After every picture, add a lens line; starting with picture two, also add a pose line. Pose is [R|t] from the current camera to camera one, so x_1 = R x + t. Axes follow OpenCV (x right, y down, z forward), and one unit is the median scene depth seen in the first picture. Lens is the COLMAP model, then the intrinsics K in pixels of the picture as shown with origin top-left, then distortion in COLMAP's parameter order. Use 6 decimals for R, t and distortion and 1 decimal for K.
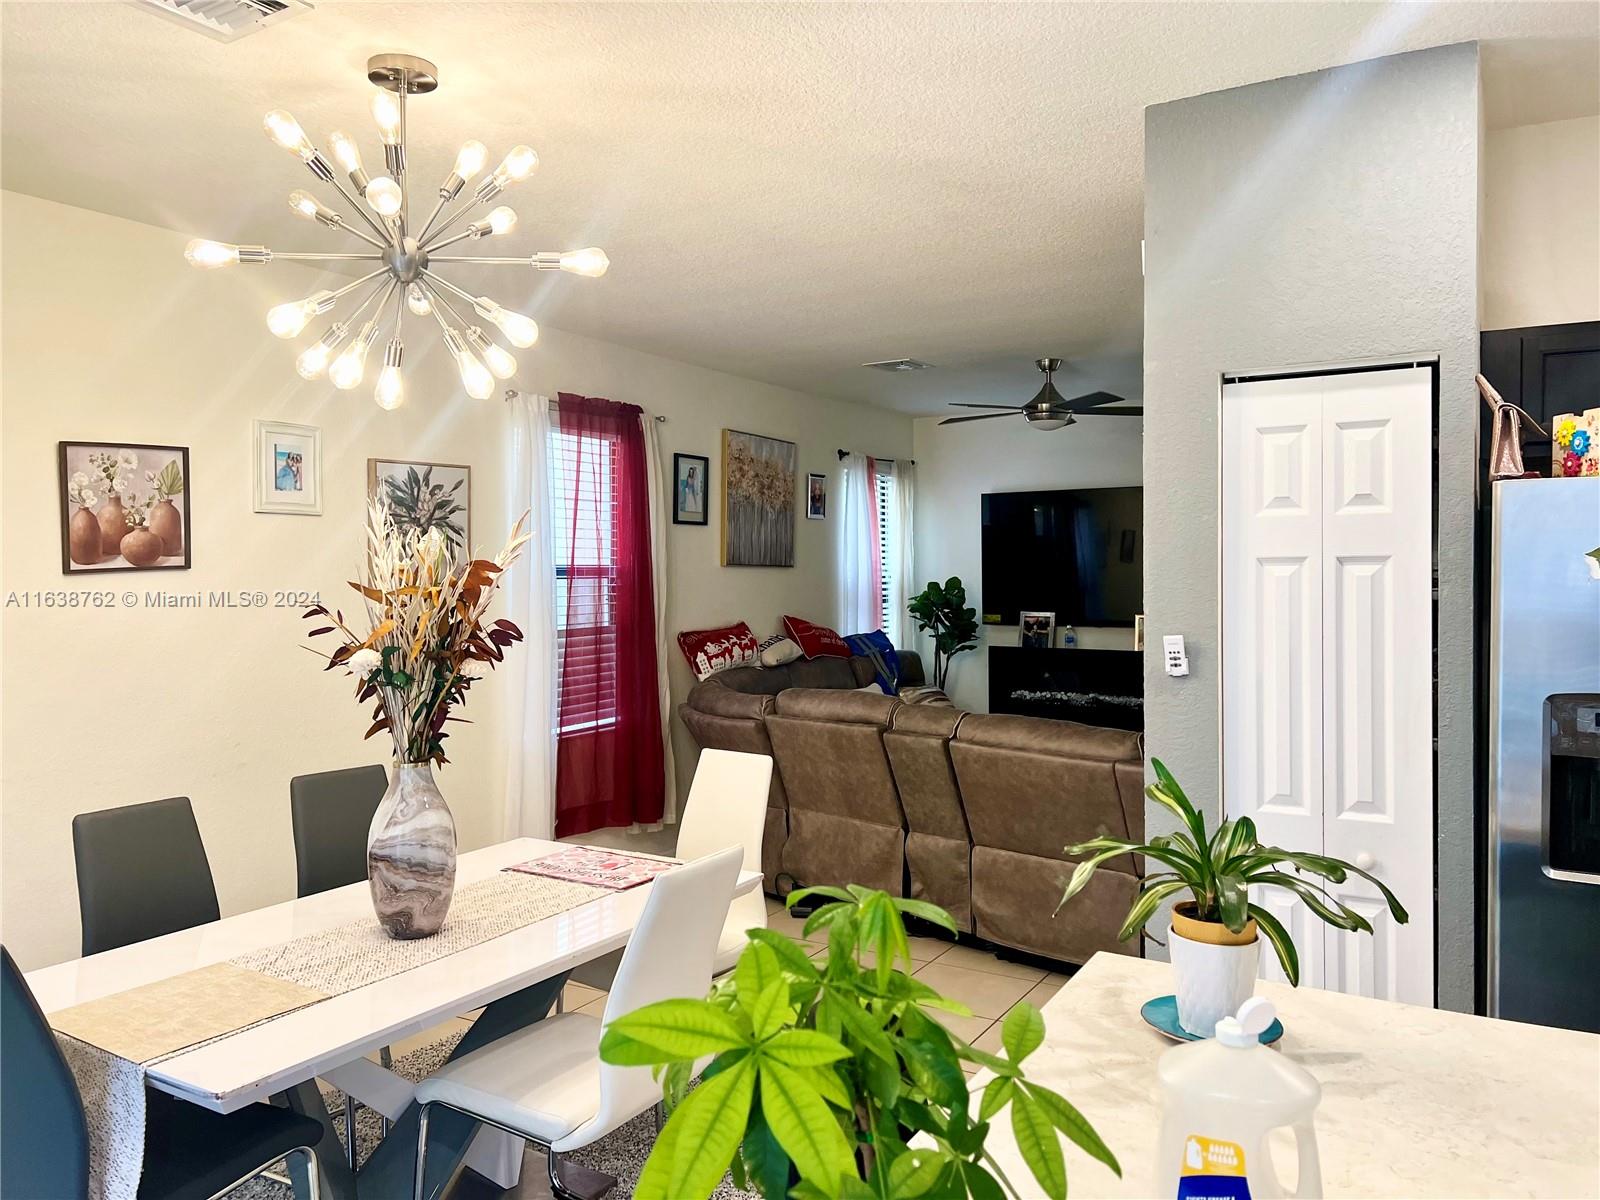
lens RADIAL K [[1161.5, 0, 795.3], [0, 1161.5, 591.0], [0, 0, 1]] dist [0.056922, -0.062854]
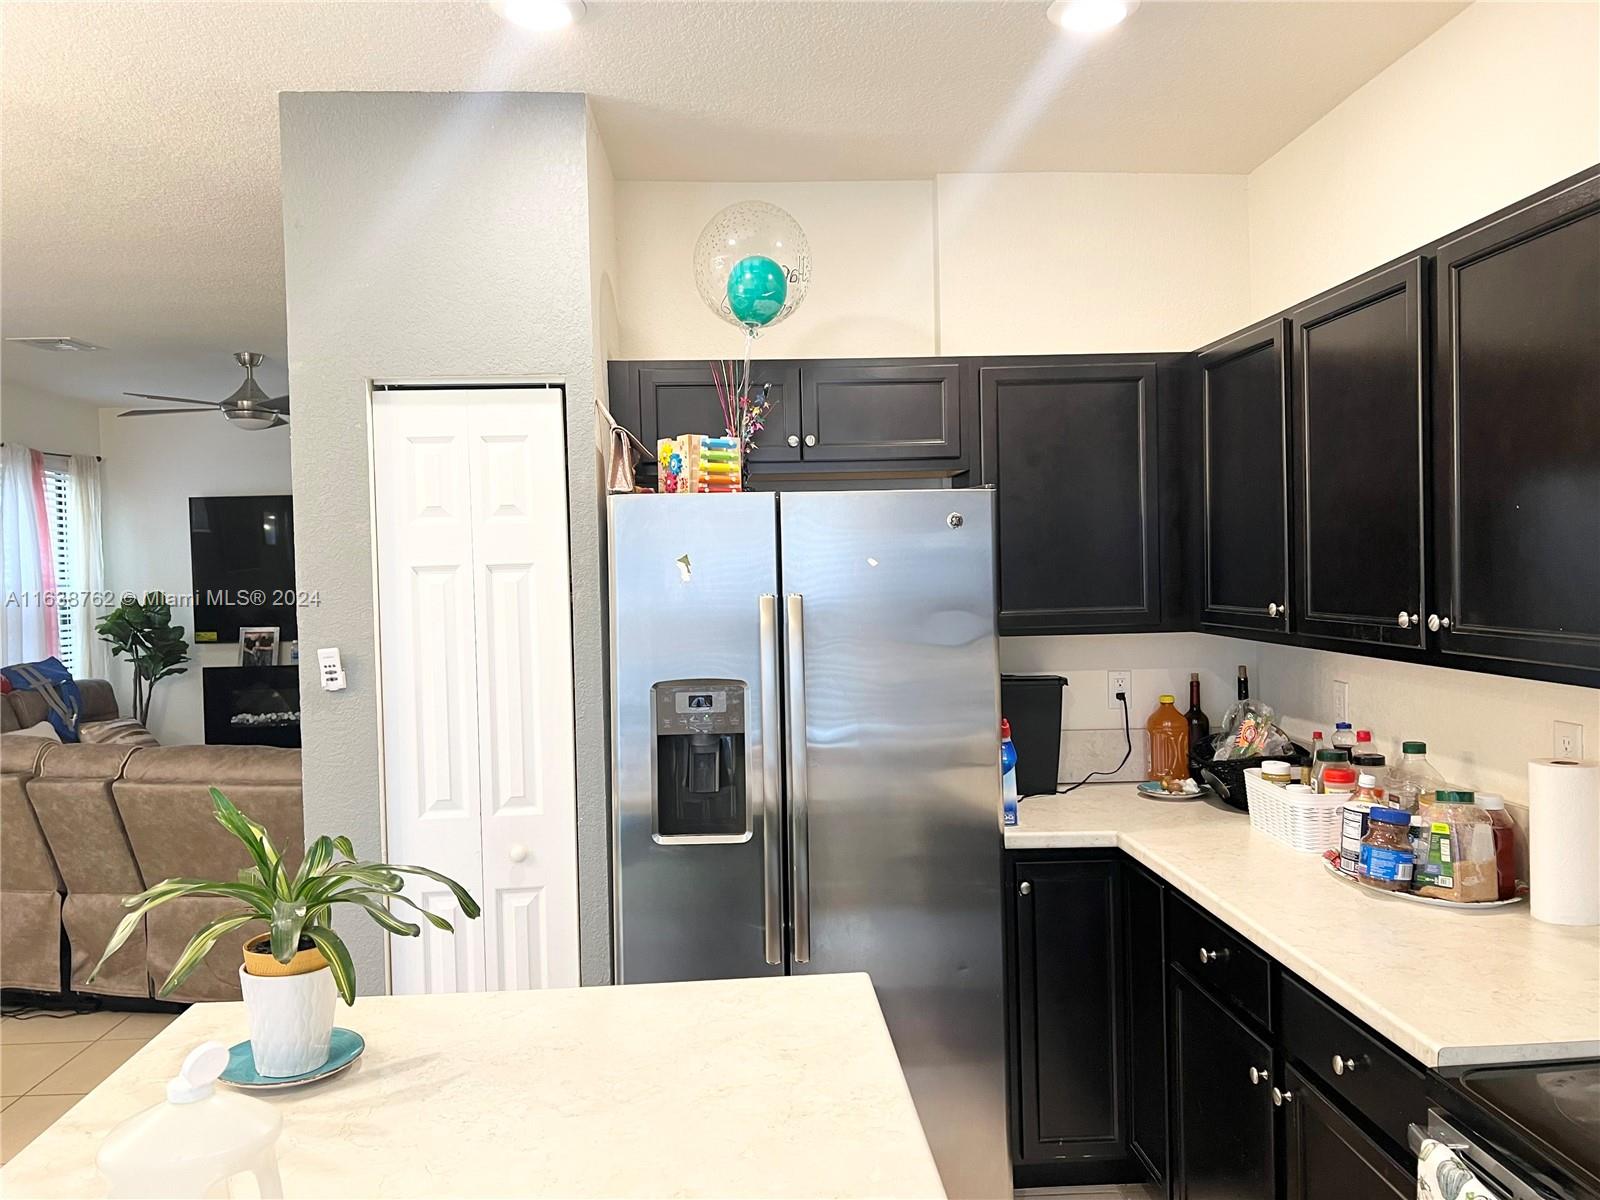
lens RADIAL K [[1161.5, 0, 795.3], [0, 1161.5, 591.0], [0, 0, 1]] dist [0.056922, -0.062854]
pose [[0.831507, -0.025443, 0.554932, 0.077935], [0.029536, 0.999562, 0.001572, 0.000445], [-0.554729, 0.015083, 0.831894, -0.009535]]
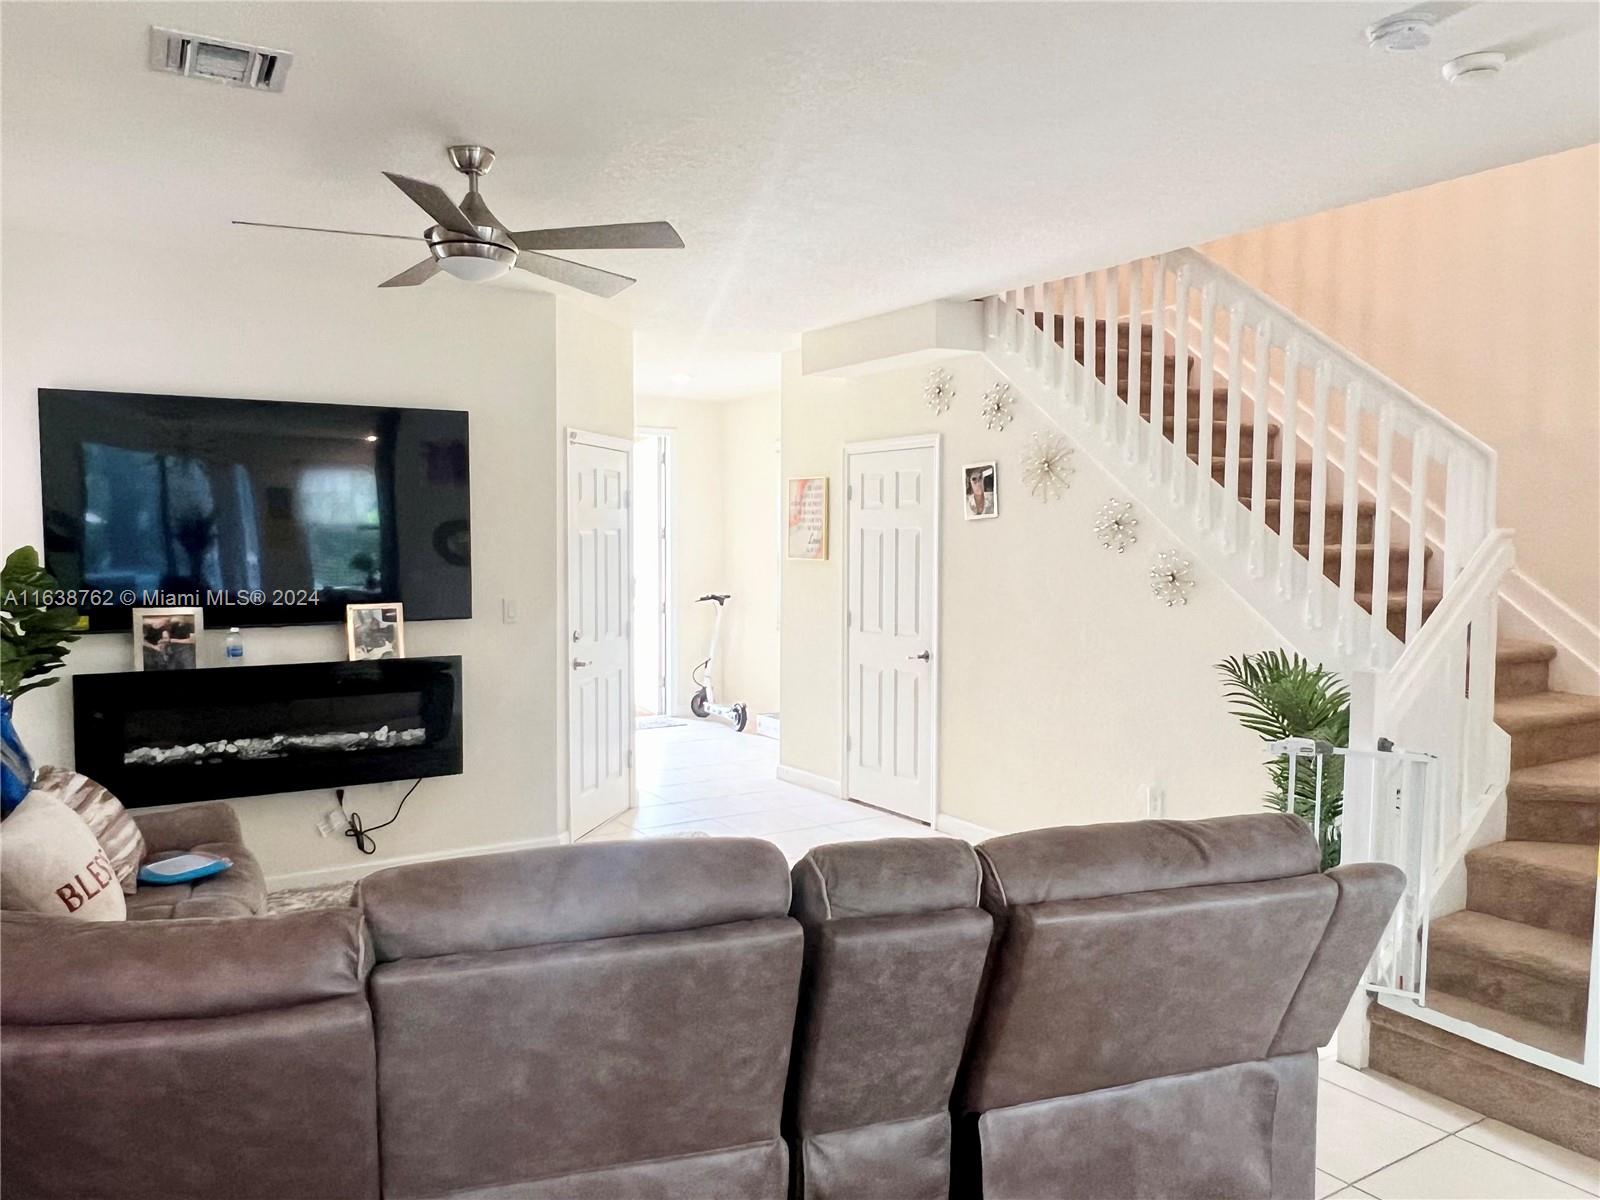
lens RADIAL K [[1172.0, 0, 800.0], [0, 1172.0, 600.0], [0, 0, 1]] dist [0.001468, 0.000814]
pose [[0.451928, -0.043367, 0.890999, -0.276082], [0.007837, 0.998972, 0.044647, -0.015507], [-0.892020, -0.013195, 0.451804, 0.773247]]
